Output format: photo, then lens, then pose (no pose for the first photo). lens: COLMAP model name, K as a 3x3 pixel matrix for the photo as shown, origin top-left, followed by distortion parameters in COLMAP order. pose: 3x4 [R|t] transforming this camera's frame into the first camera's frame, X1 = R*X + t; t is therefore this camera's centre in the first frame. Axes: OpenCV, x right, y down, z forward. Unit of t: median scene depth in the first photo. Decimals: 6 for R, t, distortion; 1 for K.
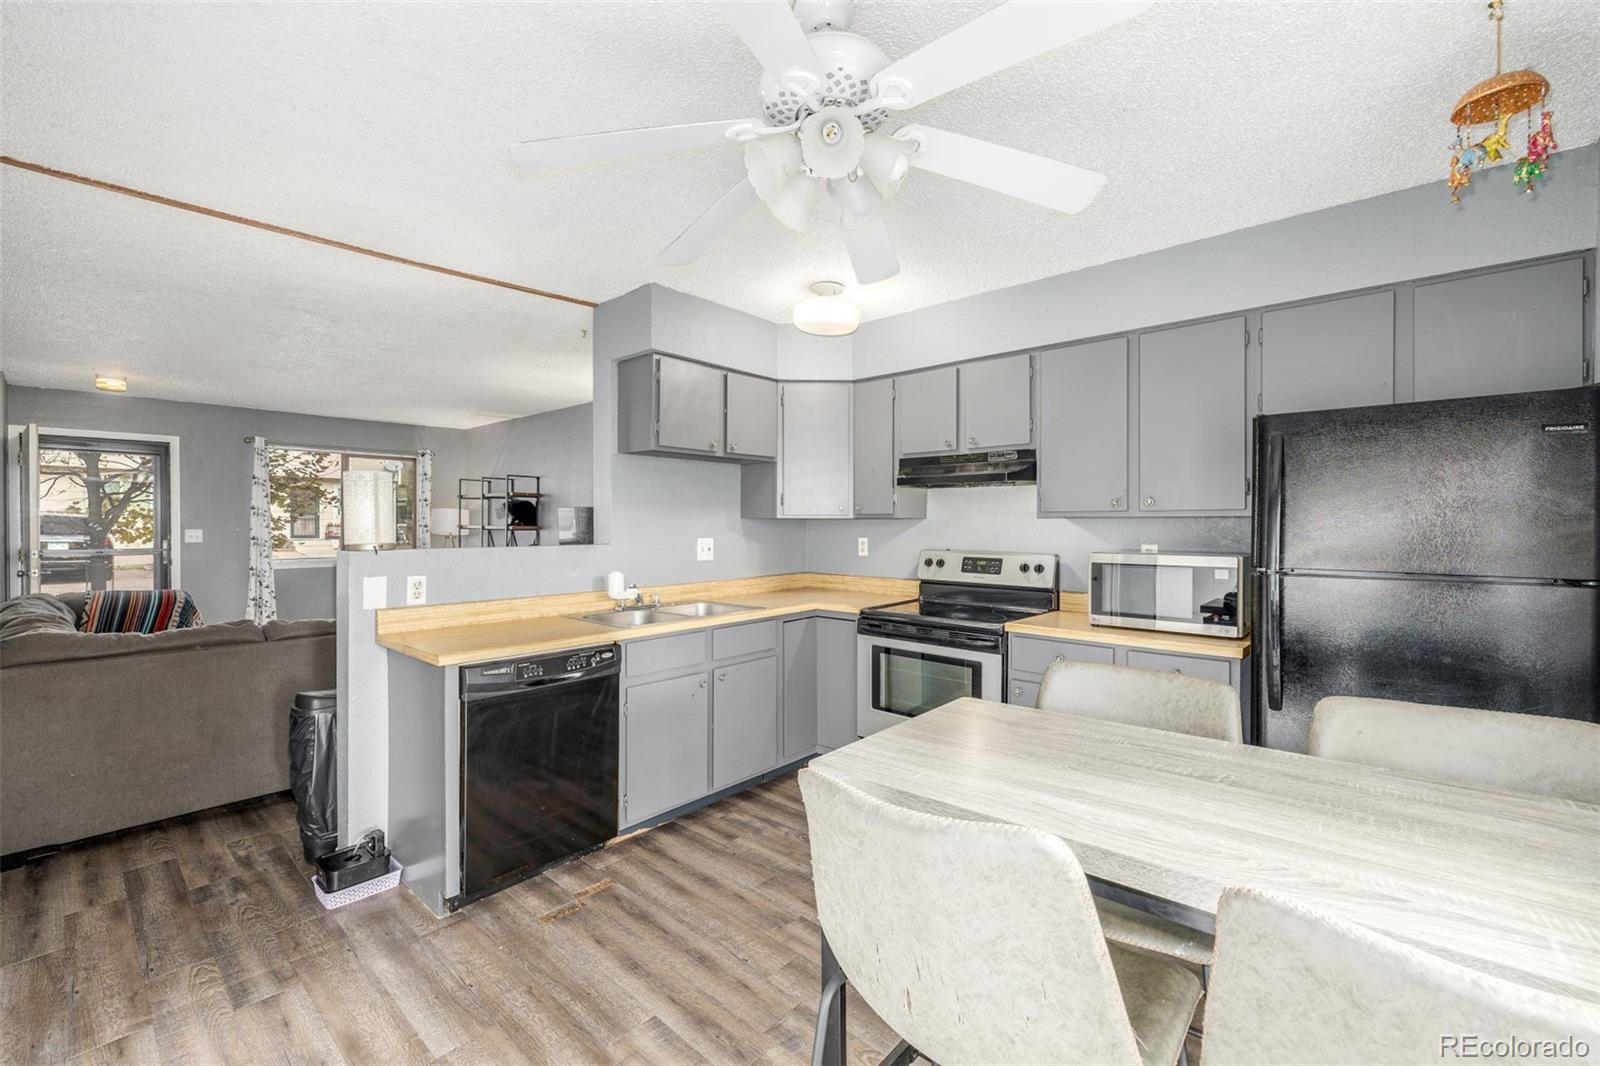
lens RADIAL K [[671.4, 0, 797.4], [0, 671.4, 526.9], [0, 0, 1]] dist [0.000050, -0.000760]
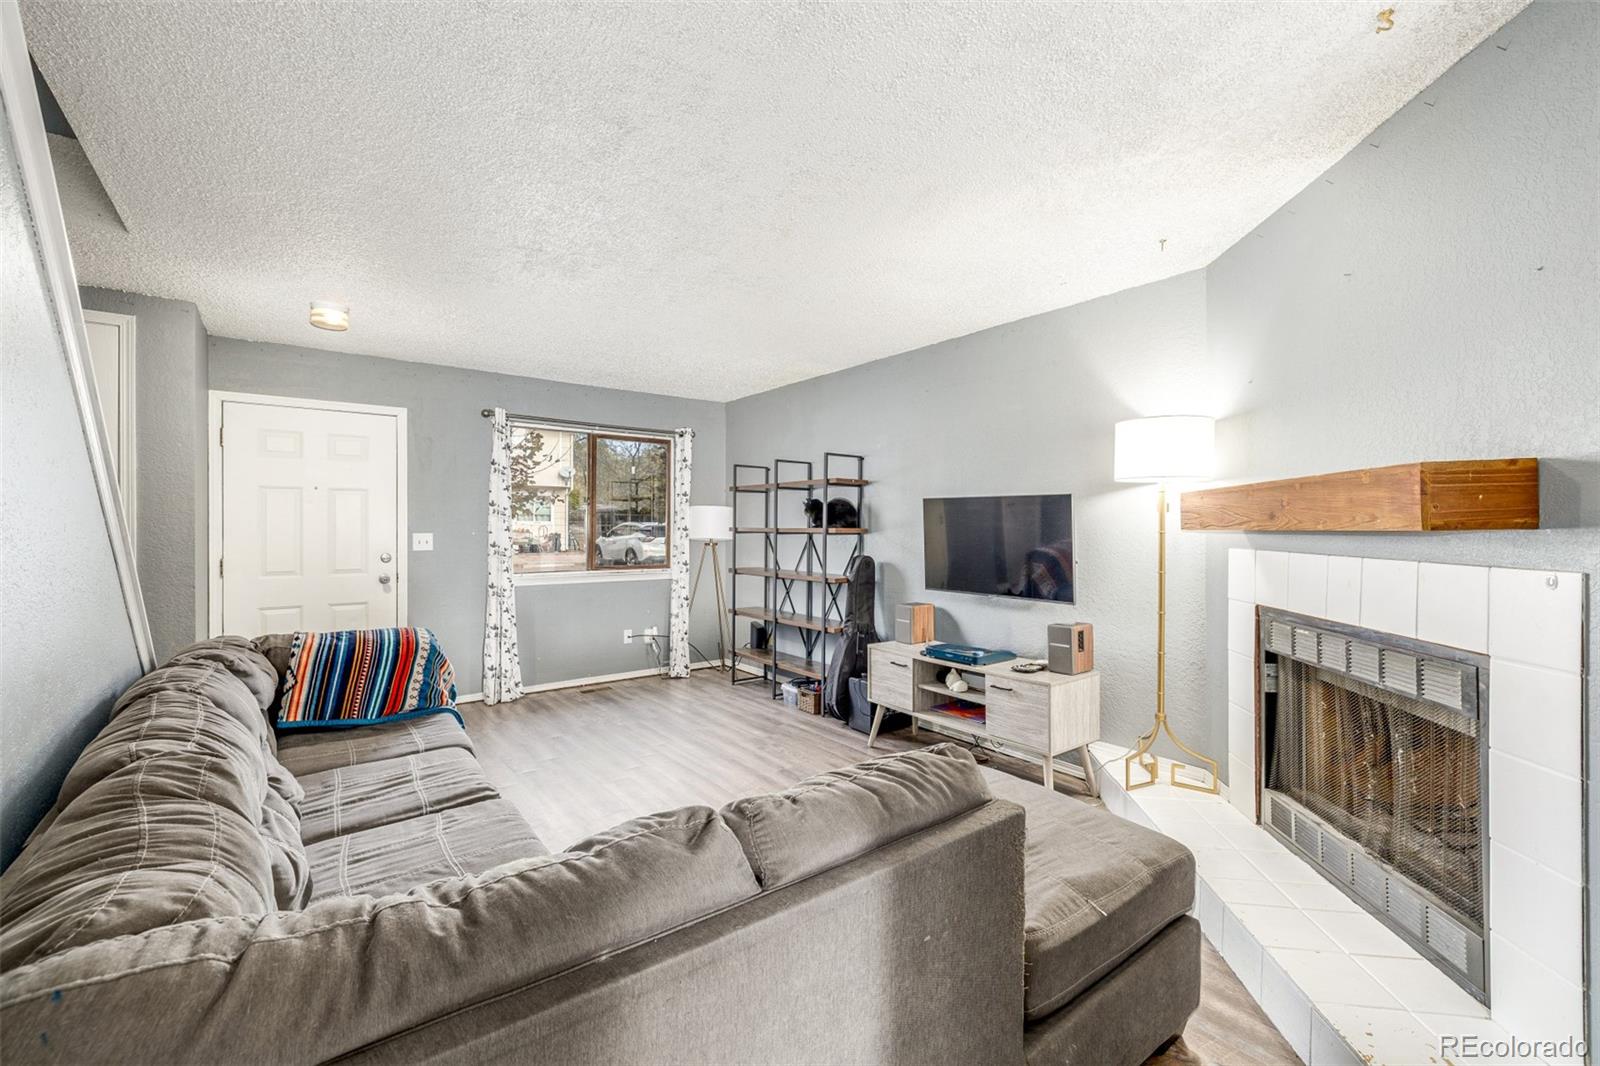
lens RADIAL K [[671.4, 0, 800.9], [0, 671.4, 526.1], [0, 0, 1]] dist [0.000050, -0.000760]
pose [[0.983541, -0.002741, -0.180666, -0.336700], [0.001072, 0.999956, -0.009338, 0.003439], [0.180683, 0.008991, 0.983500, 0.327642]]
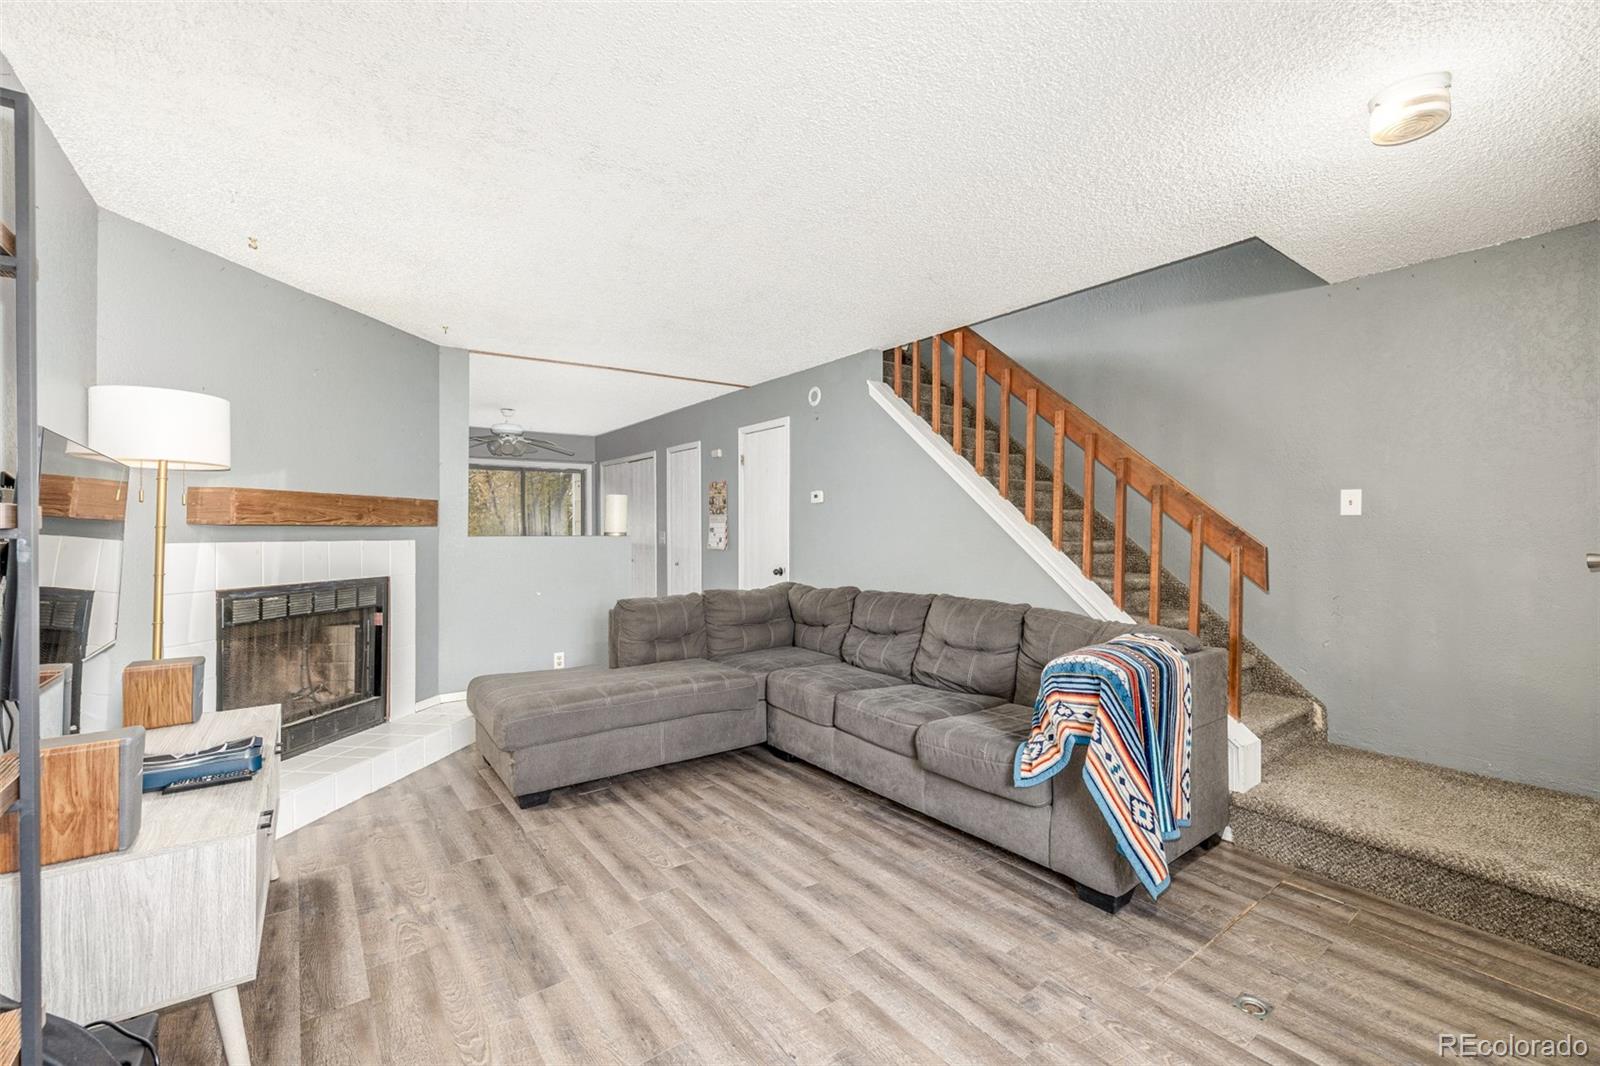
lens RADIAL K [[671.4, 0, 807.1], [0, 671.4, 530.6], [0, 0, 1]] dist [0.000050, -0.000760]
pose [[-0.982303, -0.001786, 0.187290, -0.604420], [-0.000545, 0.999978, 0.006678, 0.003368], [-0.187298, 0.006457, -0.982282, 1.106004]]
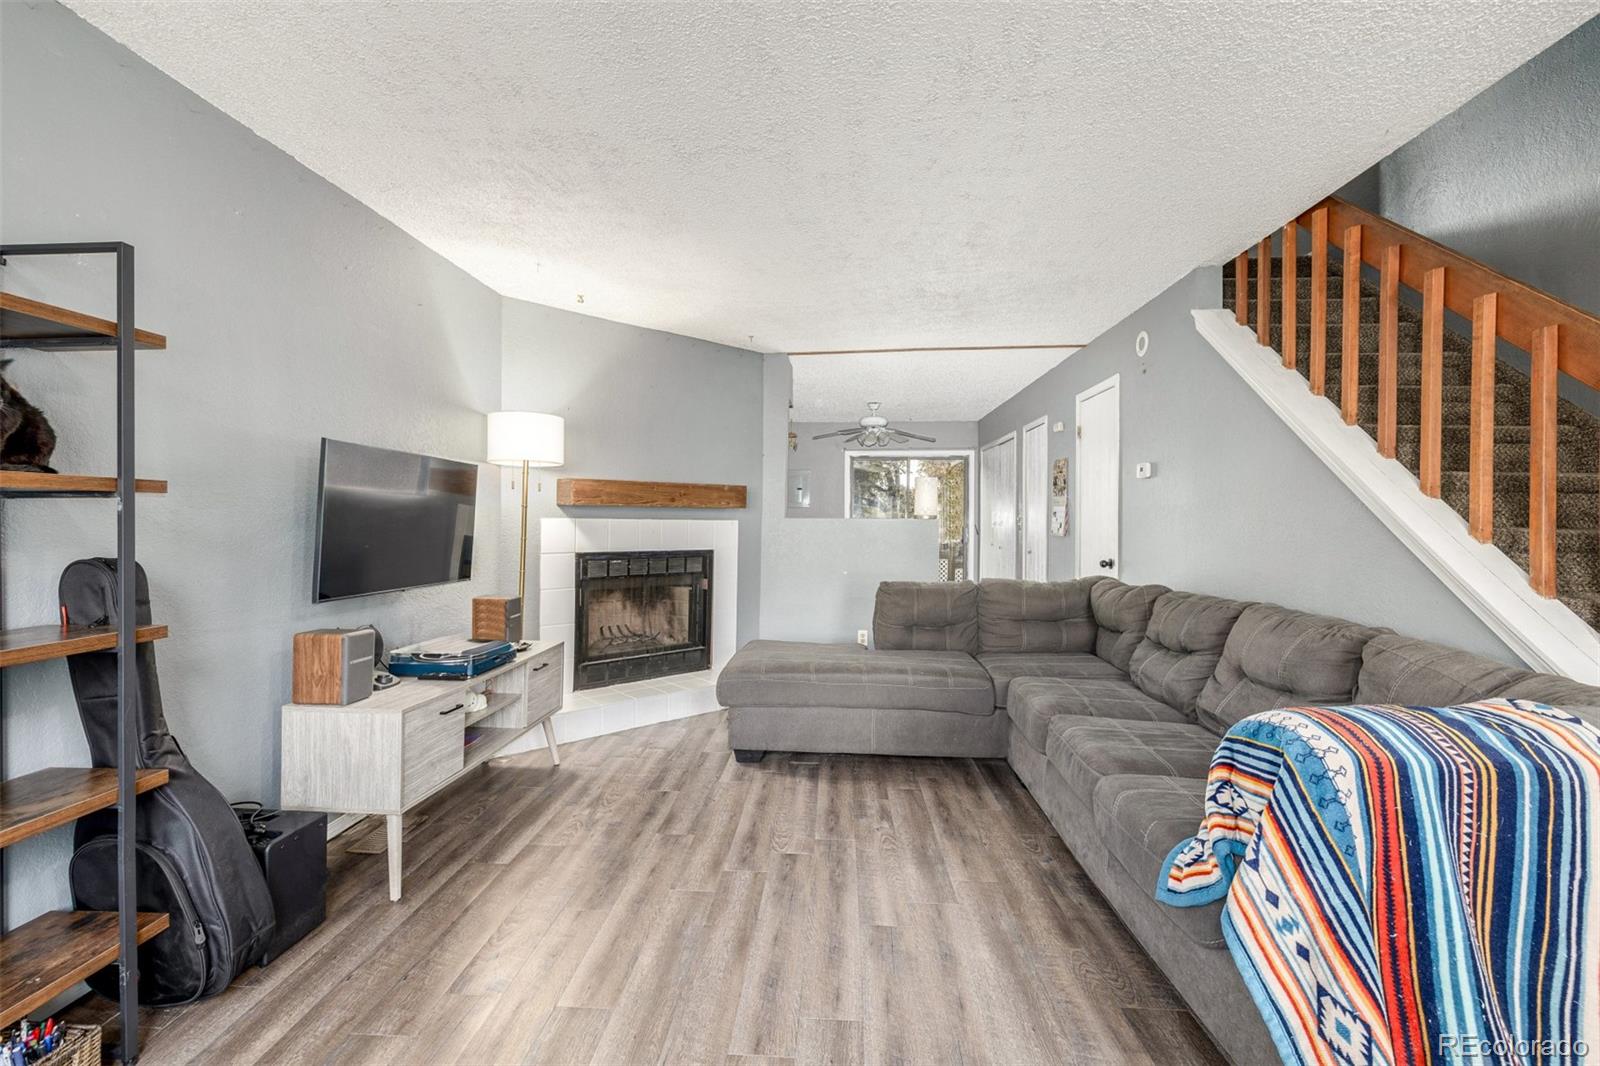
lens RADIAL K [[671.4, 0, 801.4], [0, 671.4, 515.7], [0, 0, 1]] dist [0.000050, -0.000760]
pose [[-0.623197, -0.000376, 0.782065, -0.751385], [-0.001641, 0.999998, -0.000826, 0.011843], [-0.782063, -0.001798, -0.623197, 0.971600]]
